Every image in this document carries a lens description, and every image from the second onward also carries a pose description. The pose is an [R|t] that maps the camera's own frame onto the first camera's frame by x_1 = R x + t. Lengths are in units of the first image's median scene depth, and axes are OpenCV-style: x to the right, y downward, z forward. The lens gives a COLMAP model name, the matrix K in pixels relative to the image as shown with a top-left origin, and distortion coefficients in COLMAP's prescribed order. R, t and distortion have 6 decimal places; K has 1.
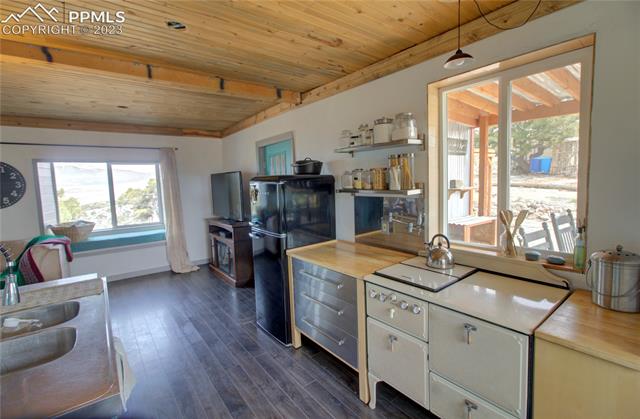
lens RADIAL K [[298.2, 0, 325.7], [0, 298.2, 202.4], [0, 0, 1]] dist [-0.002424, 0.000822]
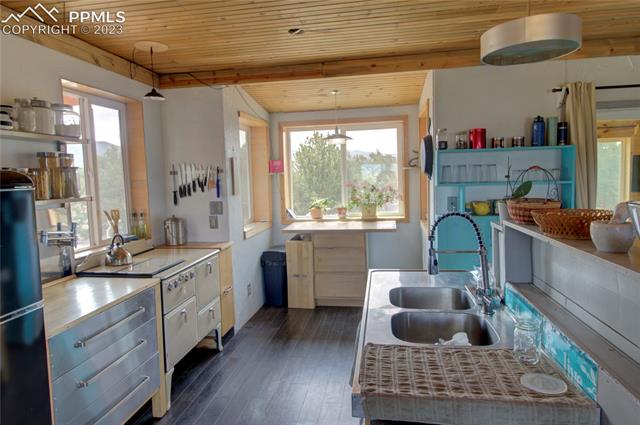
lens RADIAL K [[386.7, 0, 320.0], [0, 386.7, 212.5], [0, 0, 1]] dist [-0.001351, -0.000392]
pose [[-0.678984, -0.018365, 0.733923, -1.015088], [0.109240, 0.986031, 0.125736, -0.060349], [-0.725980, 0.165547, -0.667493, 1.245322]]
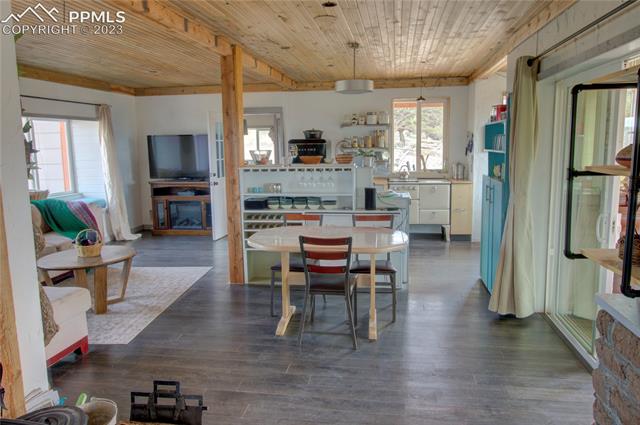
lens RADIAL K [[454.9, 0, 337.1], [0, 454.9, 196.2], [0, 0, 1]] dist [0.003939, 0.000635]
pose [[0.708390, -0.066406, 0.702690, -2.301078], [0.048102, 0.997792, 0.045802, 0.143916], [-0.704180, 0.001355, 0.710020, -1.075728]]
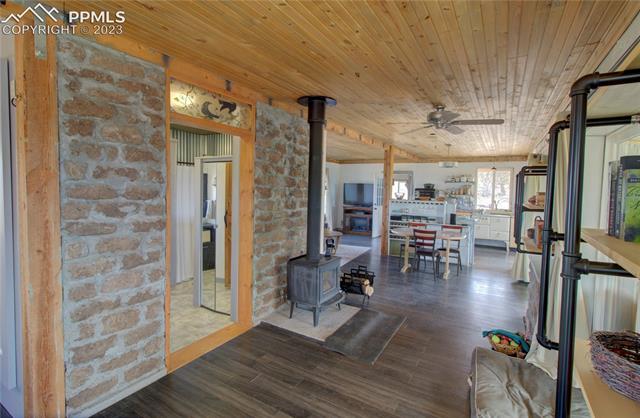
lens RADIAL K [[298.2, 0, 325.7], [0, 298.2, 201.9], [0, 0, 1]] dist [-0.002424, 0.000822]
pose [[0.930210, 0.033821, 0.365467, -2.855550], [-0.024009, 0.999220, -0.031361, 0.215494], [-0.366242, 0.020398, 0.930296, -1.863642]]
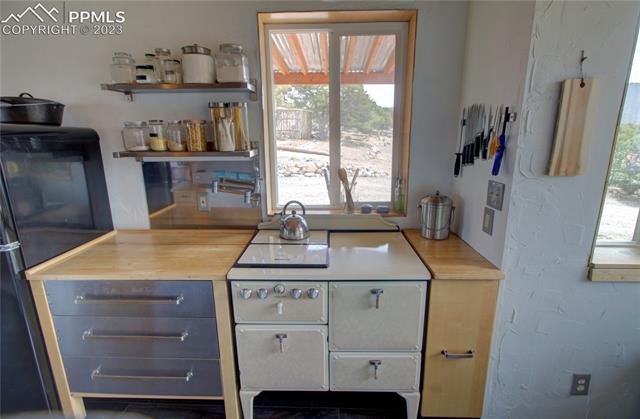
lens RADIAL K [[298.2, 0, 325.7], [0, 298.2, 202.4], [0, 0, 1]] dist [-0.002424, 0.000822]
pose [[0.642700, -0.143825, 0.752497, -0.197307], [0.046926, 0.987766, 0.148712, -0.013842], [-0.764680, -0.060265, 0.641586, 0.324820]]
